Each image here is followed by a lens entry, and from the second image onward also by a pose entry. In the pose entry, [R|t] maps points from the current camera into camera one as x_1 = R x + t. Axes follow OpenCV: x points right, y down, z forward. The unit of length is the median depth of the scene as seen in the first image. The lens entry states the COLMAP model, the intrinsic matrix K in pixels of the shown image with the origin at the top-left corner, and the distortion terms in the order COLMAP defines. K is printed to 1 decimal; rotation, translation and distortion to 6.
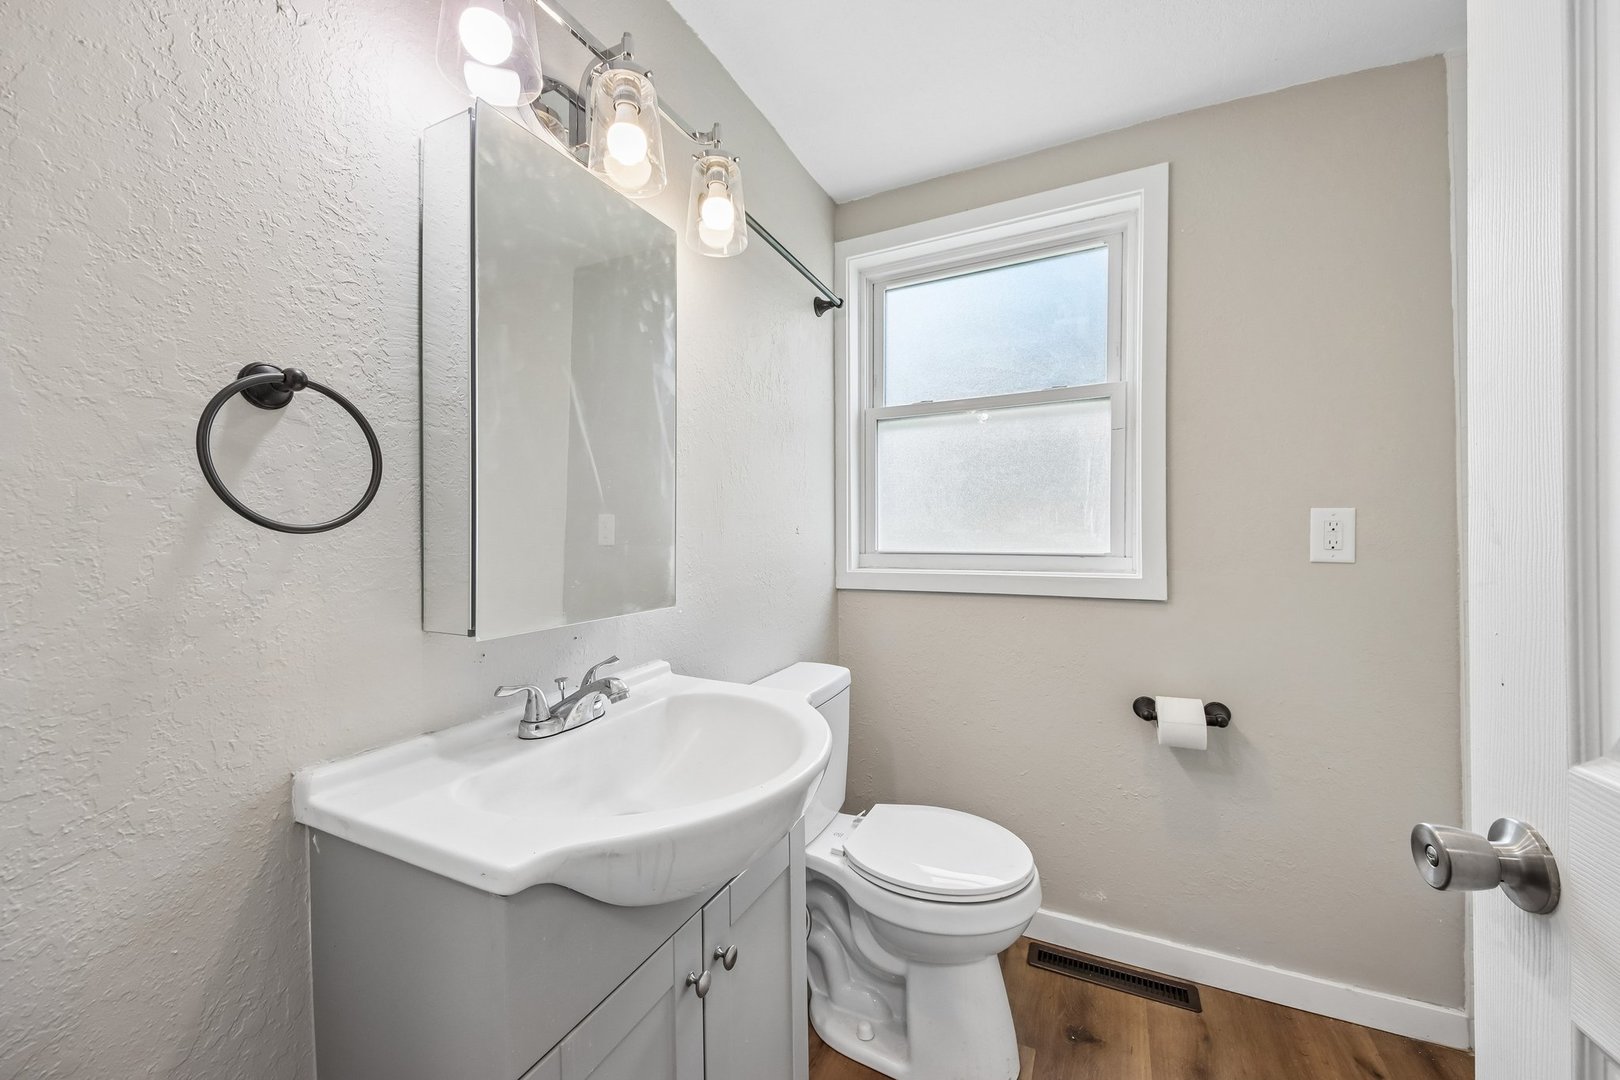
lens RADIAL K [[615.0, 0, 809.6], [0, 615.0, 538.0], [0, 0, 1]] dist [0.012566, -0.004581]
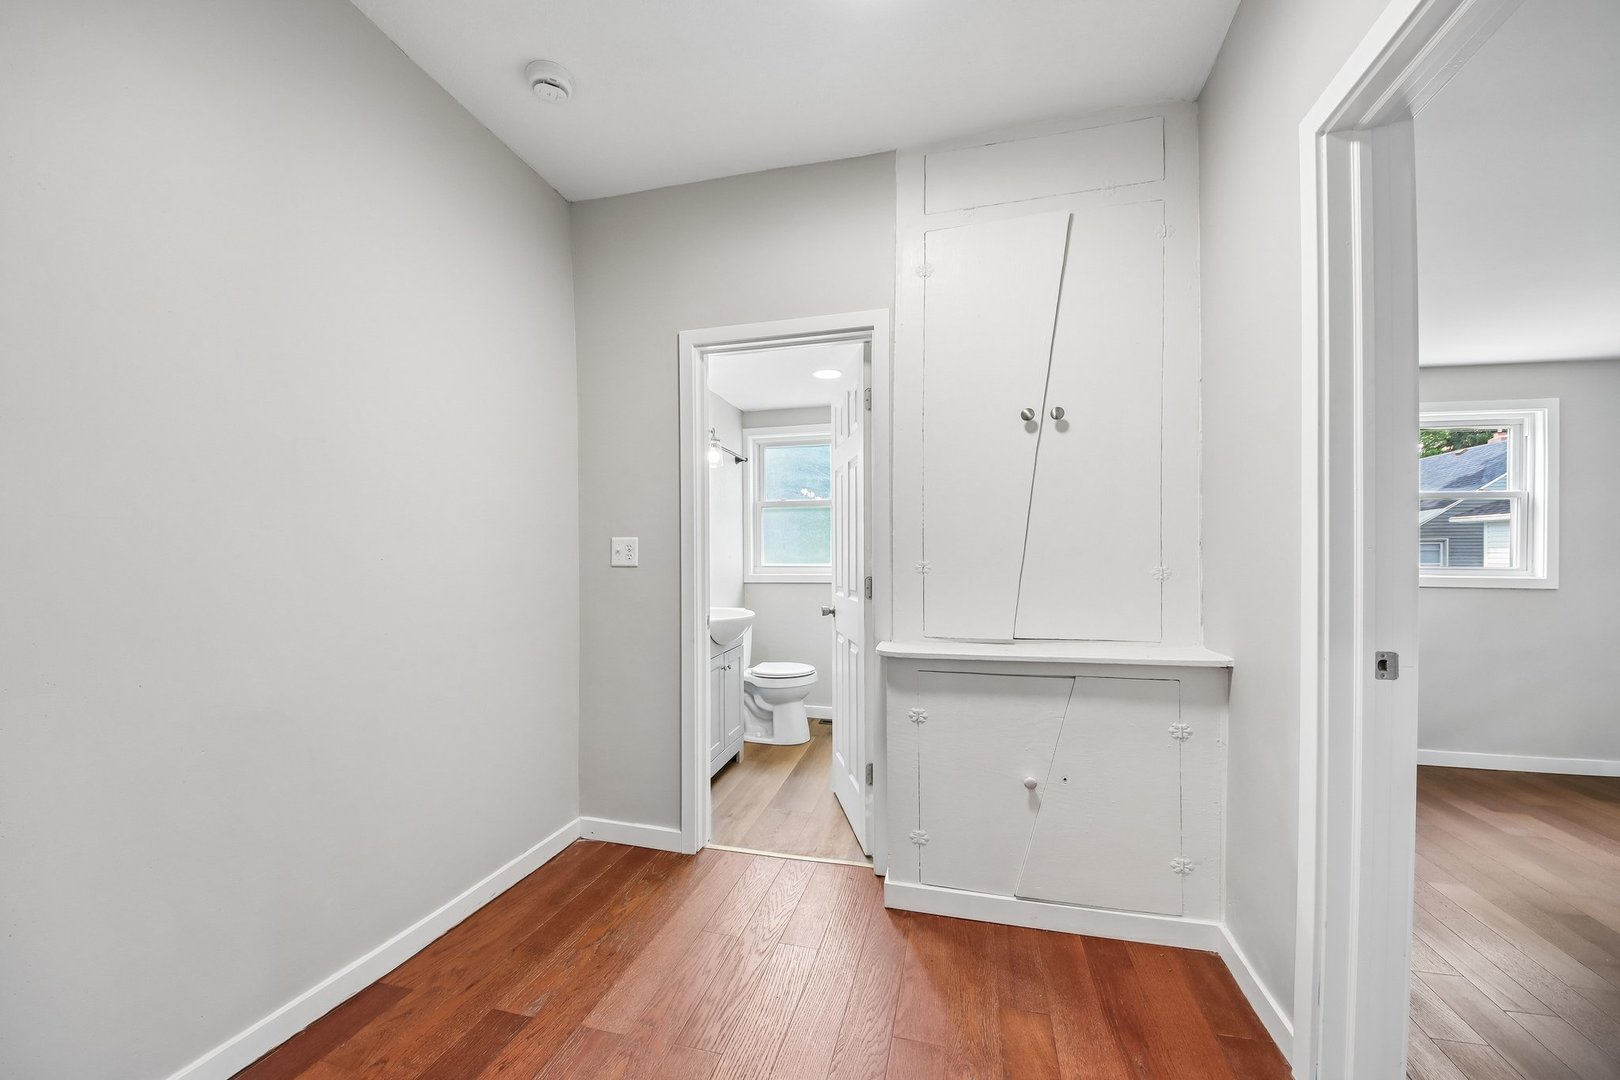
lens RADIAL K [[615.0, 0, 809.8], [0, 615.0, 556.9], [0, 0, 1]] dist [0.012566, -0.004581]
pose [[0.980780, -0.002230, 0.195104, -0.163312], [0.002802, 0.999993, -0.002659, -0.004640], [-0.195096, 0.003155, 0.980779, -1.286955]]
